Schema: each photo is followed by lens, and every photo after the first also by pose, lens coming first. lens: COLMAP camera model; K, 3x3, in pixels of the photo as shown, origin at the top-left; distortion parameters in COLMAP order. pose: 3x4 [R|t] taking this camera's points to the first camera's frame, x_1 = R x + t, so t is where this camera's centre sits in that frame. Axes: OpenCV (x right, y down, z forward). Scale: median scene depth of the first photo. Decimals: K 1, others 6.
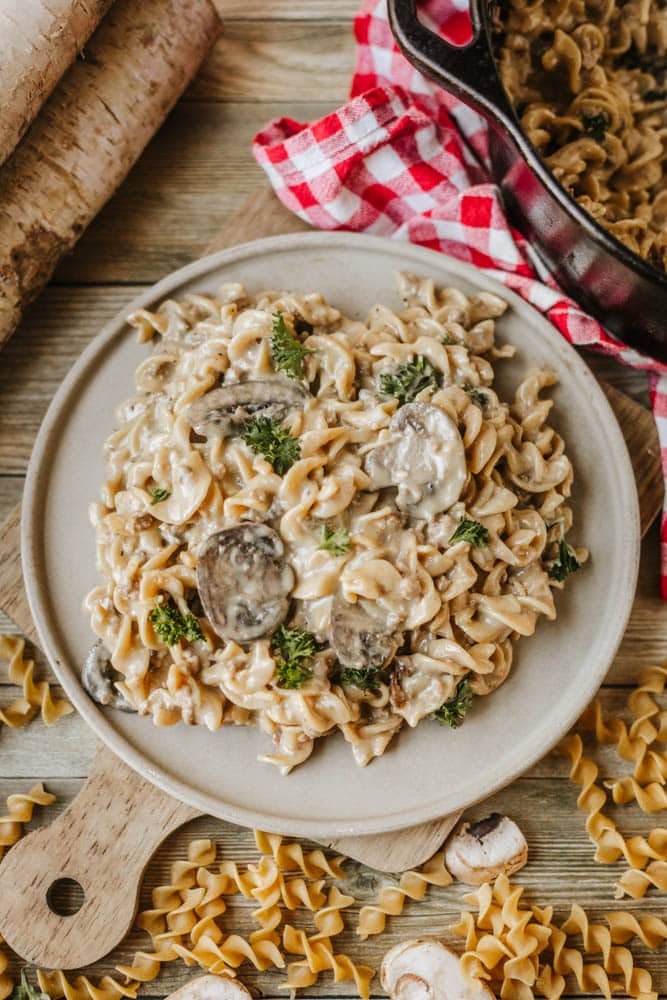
lens RADIAL K [[1617.7, 0, 338.0], [0, 1617.7, 509.2], [0, 0, 1]] dist [-0.017058, 0.000000]
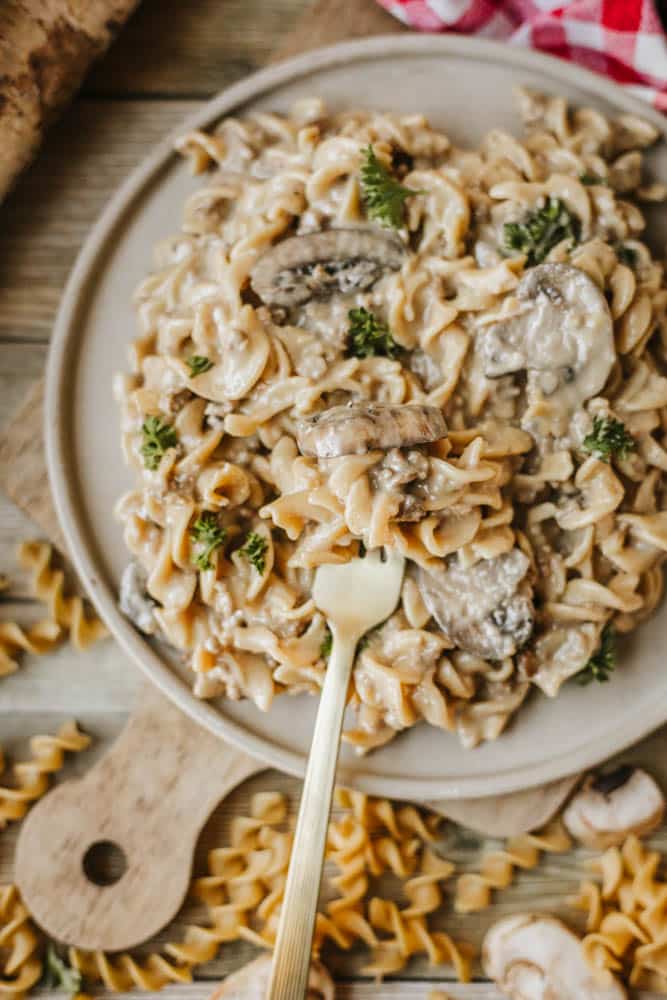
lens RADIAL K [[1532.0, 0, 338.3], [0, 1532.0, 495.8], [0, 0, 1]] dist [-0.016572, 0.000000]
pose [[0.999918, 0.012763, 0.001370, -0.053173], [-0.012833, 0.991379, 0.130398, -0.048698], [0.000306, -0.130405, 0.991461, 0.251924]]
